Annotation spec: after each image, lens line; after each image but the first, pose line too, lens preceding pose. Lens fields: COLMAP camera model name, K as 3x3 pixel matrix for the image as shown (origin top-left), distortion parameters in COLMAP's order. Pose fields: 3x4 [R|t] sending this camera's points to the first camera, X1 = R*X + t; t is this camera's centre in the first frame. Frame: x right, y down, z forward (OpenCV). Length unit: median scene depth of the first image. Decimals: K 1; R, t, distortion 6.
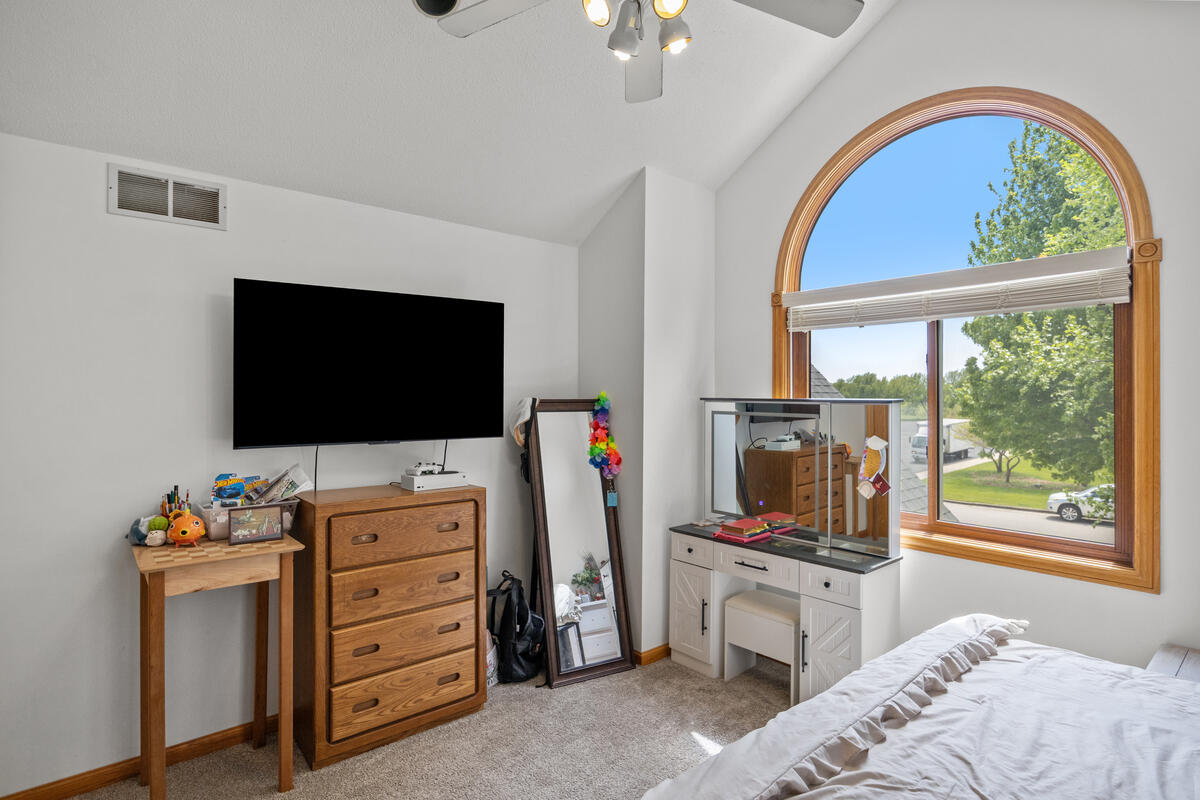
lens RADIAL K [[612.9, 0, 597.9], [0, 612.9, 376.9], [0, 0, 1]] dist [-0.027228, 0.000873]
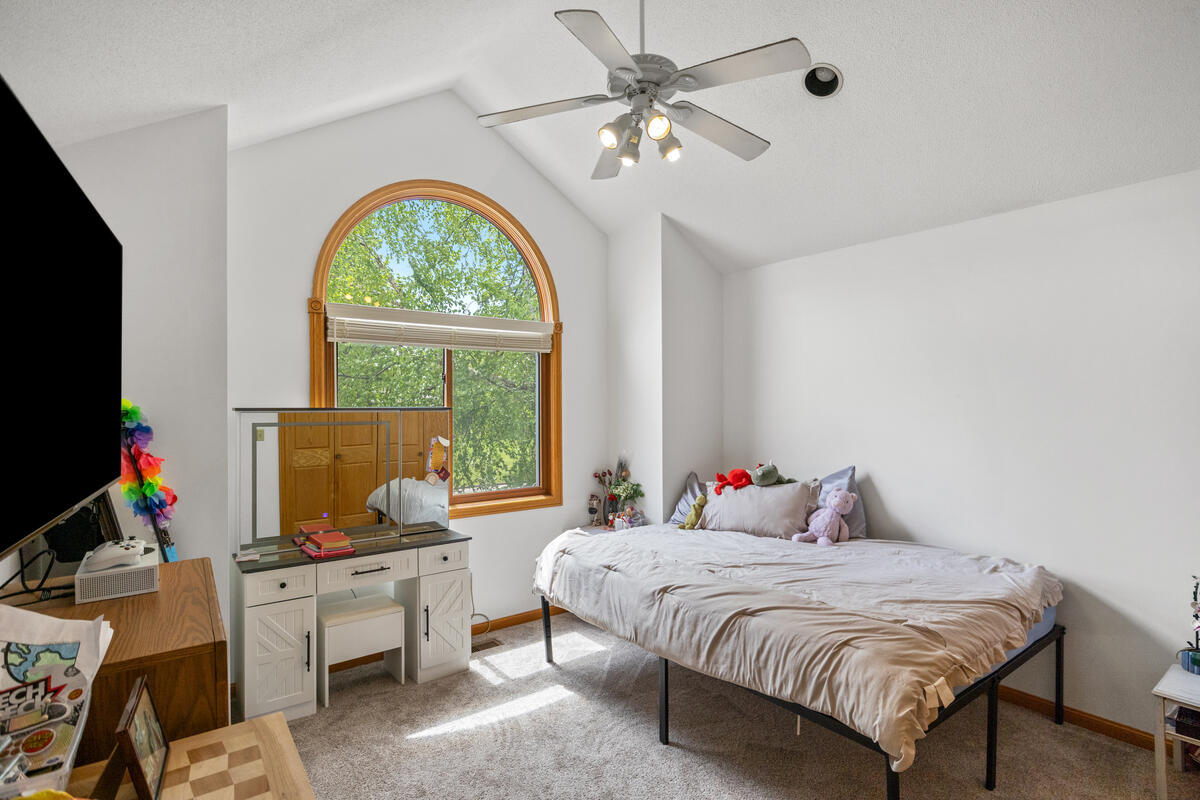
lens RADIAL K [[605.6, 0, 600.0], [0, 605.6, 400.0], [0, 0, 1]] dist [0.001630, 0.000215]
pose [[0.057622, -0.001060, 0.998338, -0.744589], [-0.028220, 0.999598, 0.002690, 0.009161], [-0.997940, -0.028328, 0.057569, 0.566243]]
